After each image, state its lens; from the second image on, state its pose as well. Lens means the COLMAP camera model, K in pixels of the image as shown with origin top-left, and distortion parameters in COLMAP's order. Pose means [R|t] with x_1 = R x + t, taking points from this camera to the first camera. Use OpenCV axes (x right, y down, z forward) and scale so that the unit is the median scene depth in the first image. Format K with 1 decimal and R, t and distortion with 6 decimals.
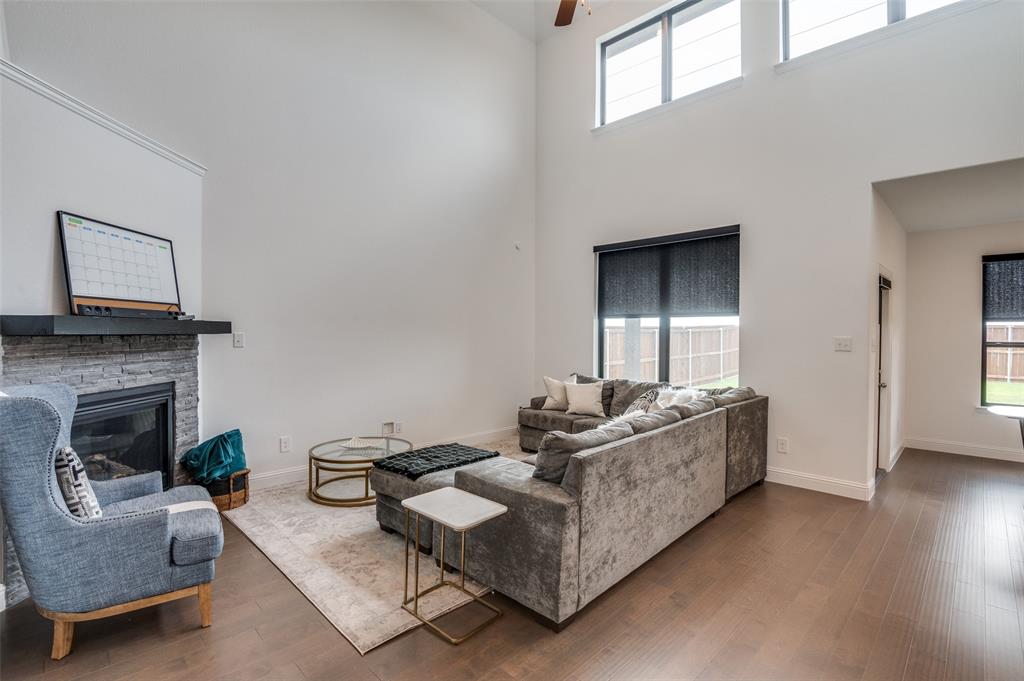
lens RADIAL K [[473.5, 0, 506.2], [0, 473.5, 337.5], [0, 0, 1]] dist [-0.012743, -0.003879]
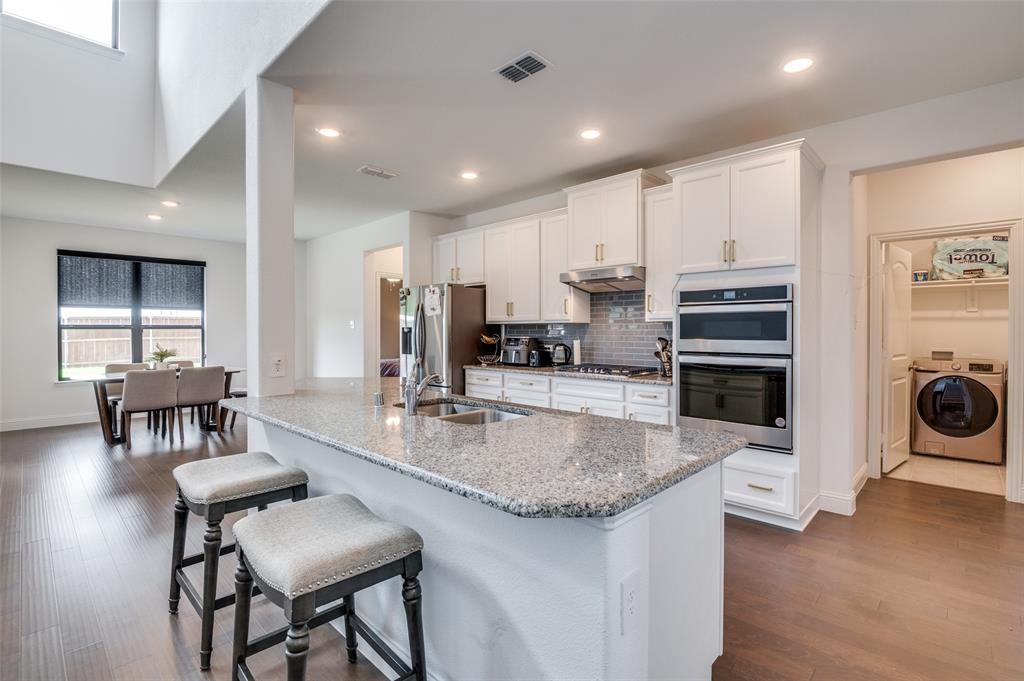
lens RADIAL K [[484.1, 0, 509.2], [0, 484.1, 336.4], [0, 0, 1]] dist [-0.016671, -0.001042]
pose [[-0.021357, -0.016867, 0.999630, -0.249665], [0.007778, 0.999825, 0.017036, 0.039429], [-0.999742, 0.008139, -0.021222, -0.121715]]
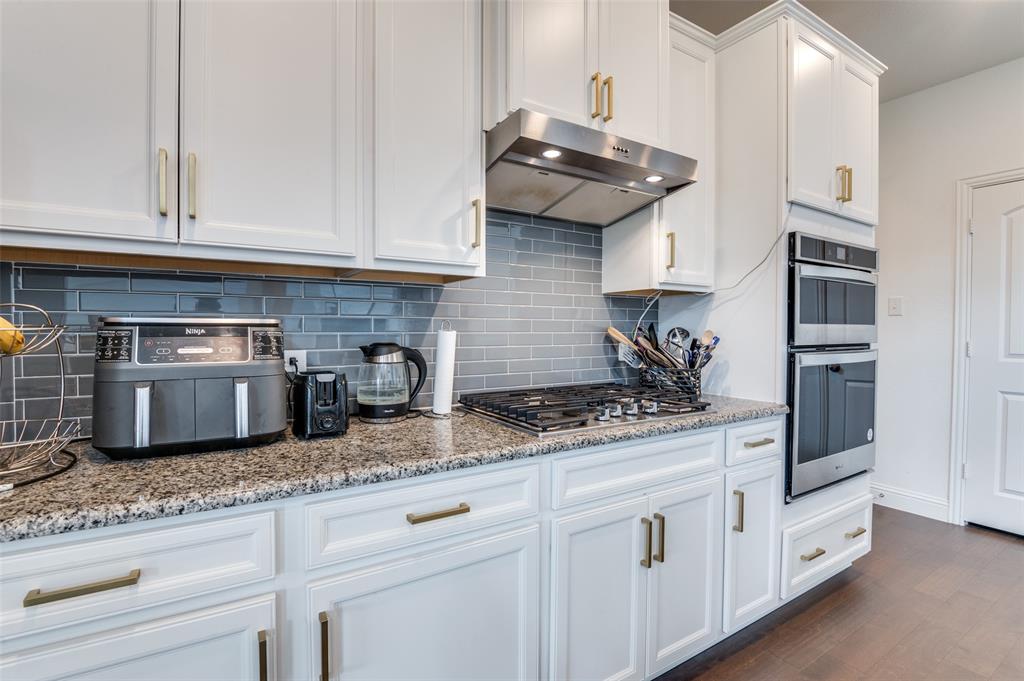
lens RADIAL K [[473.5, 0, 509.1], [0, 473.5, 339.5], [0, 0, 1]] dist [-0.012743, -0.003879]
pose [[-0.975375, -0.010403, 0.220306, 0.818896], [-0.004146, 0.999575, 0.028847, 0.066433], [-0.220513, 0.027223, -0.975004, 0.064511]]
